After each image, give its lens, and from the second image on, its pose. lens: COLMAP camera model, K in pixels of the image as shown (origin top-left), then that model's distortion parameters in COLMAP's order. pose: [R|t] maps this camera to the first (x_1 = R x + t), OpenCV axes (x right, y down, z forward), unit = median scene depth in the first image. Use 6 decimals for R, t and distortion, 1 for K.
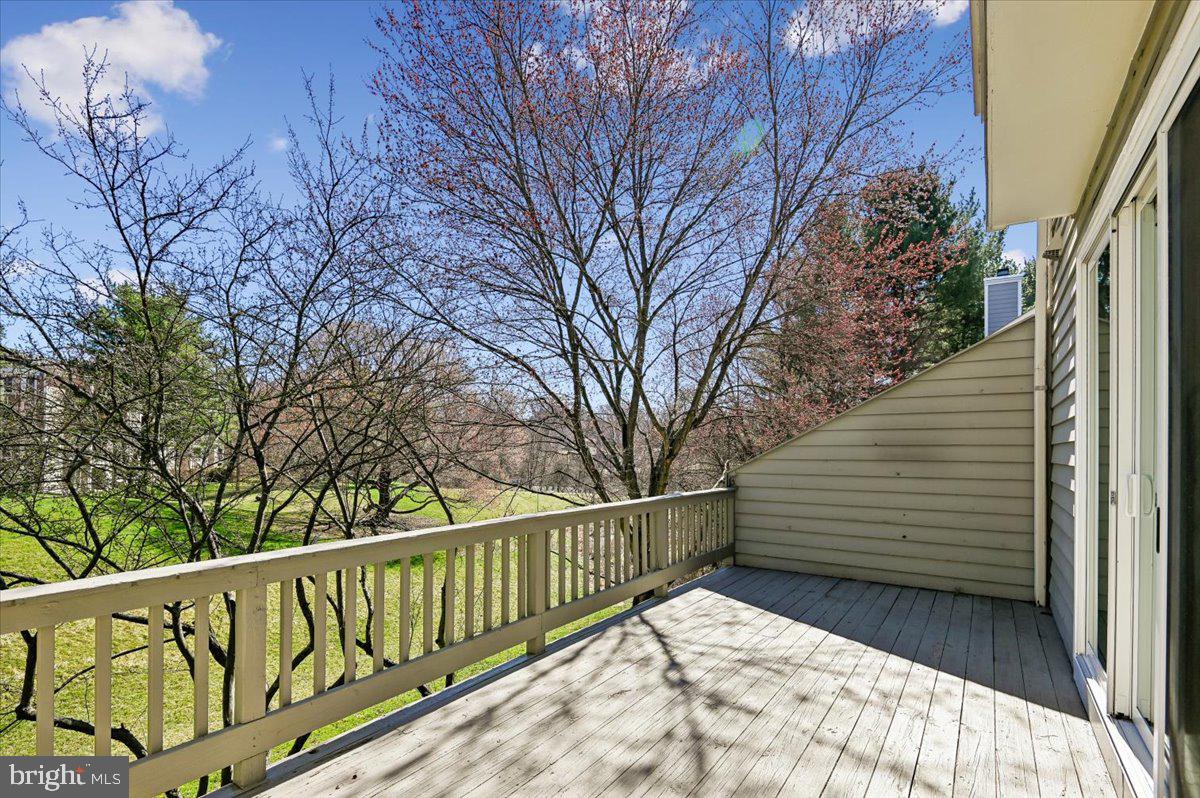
lens RADIAL K [[574.7, 0, 595.7], [0, 574.7, 442.2], [0, 0, 1]] dist [0.042464, -0.023947]
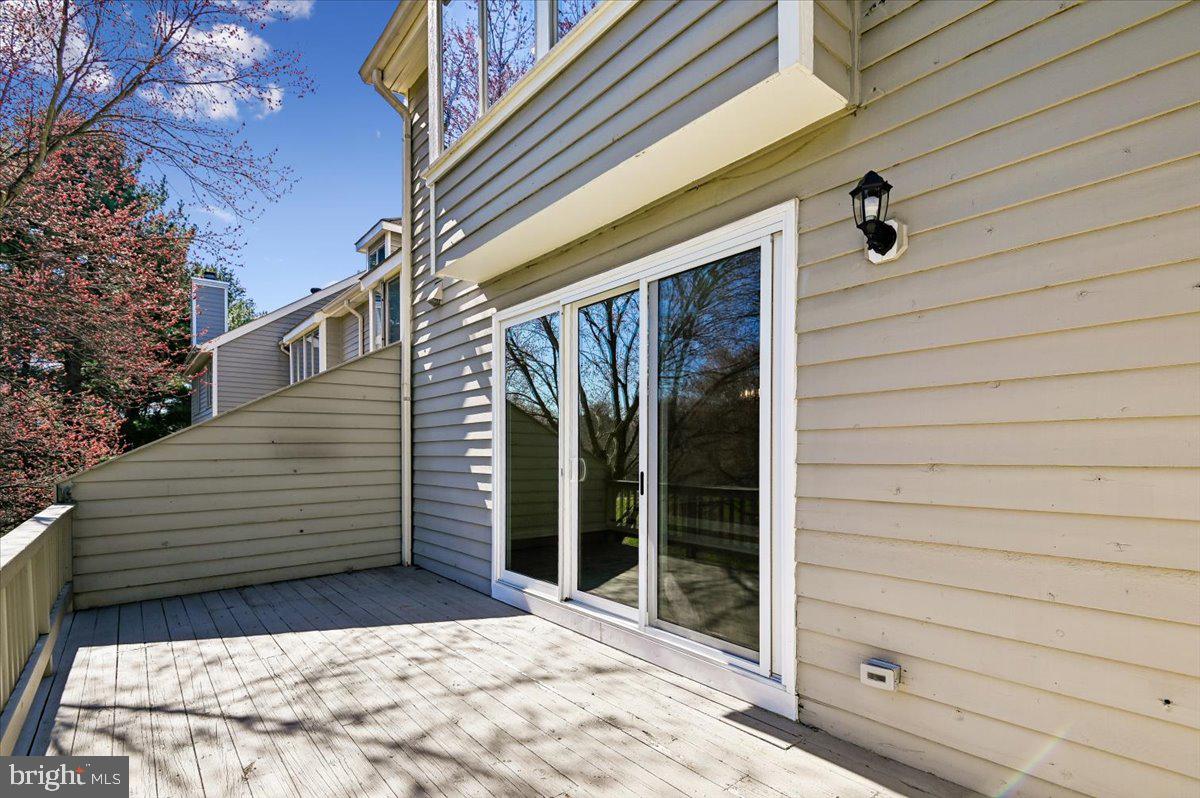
lens RADIAL K [[574.7, 0, 595.7], [0, 574.7, 442.2], [0, 0, 1]] dist [0.042464, -0.023947]
pose [[0.280169, -0.000174, 0.959951, -0.481041], [-0.000721, 1.000000, 0.000391, 0.004507], [-0.959950, -0.000801, 0.280169, 0.304045]]
